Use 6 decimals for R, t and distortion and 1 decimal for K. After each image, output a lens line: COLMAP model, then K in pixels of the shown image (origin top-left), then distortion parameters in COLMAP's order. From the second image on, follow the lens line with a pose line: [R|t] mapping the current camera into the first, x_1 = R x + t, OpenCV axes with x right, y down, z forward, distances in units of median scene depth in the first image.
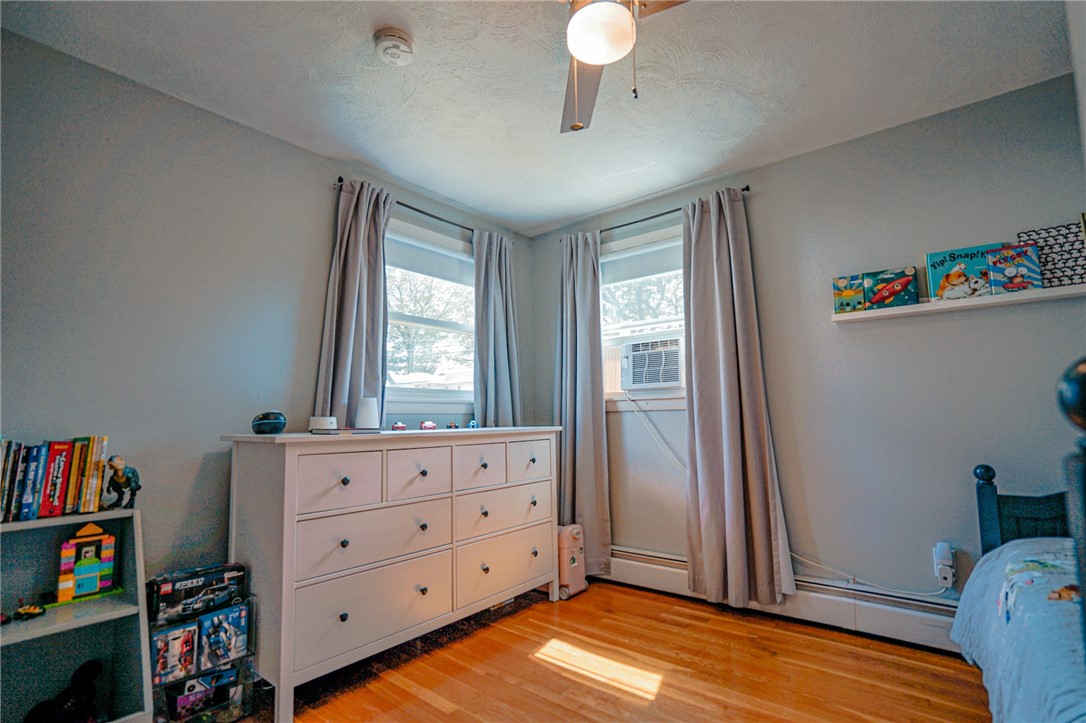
lens RADIAL K [[499.0, 0, 546.8], [0, 499.0, 361.3], [0, 0, 1]] dist [-0.022617, 0.005026]
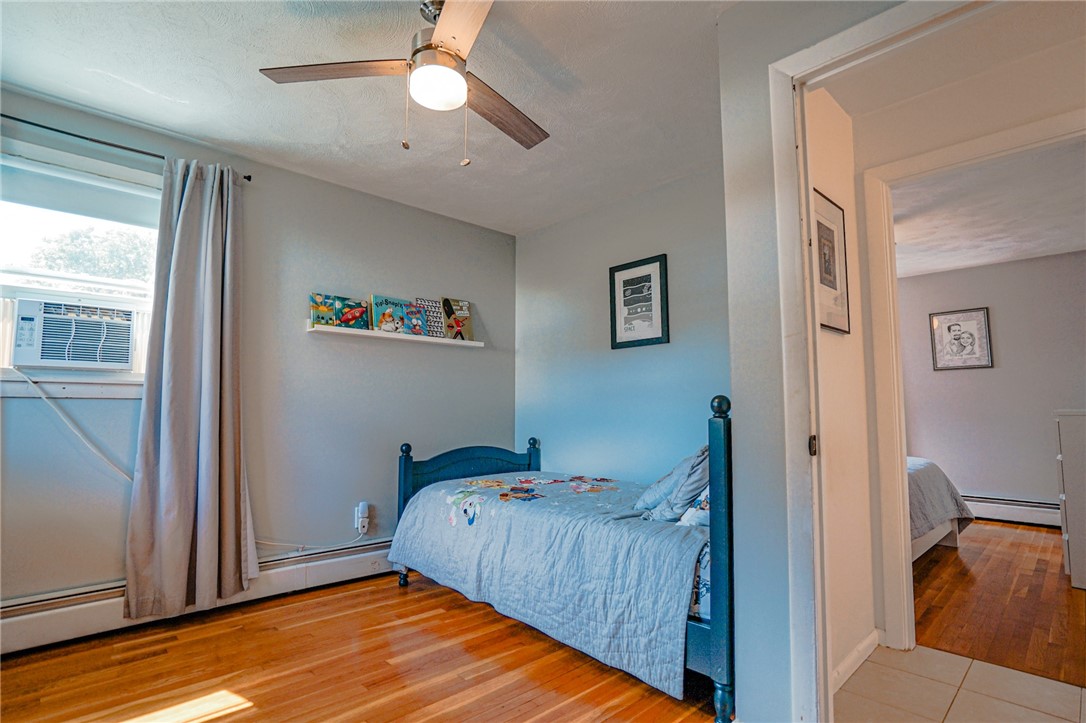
lens RADIAL K [[499.0, 0, 546.3], [0, 499.0, 362.8], [0, 0, 1]] dist [-0.022617, 0.005026]
pose [[0.177961, 0.109466, 0.977930, -0.488507], [-0.114852, 0.989312, -0.089839, 0.041222], [-0.977312, -0.096330, 0.188632, 0.241820]]
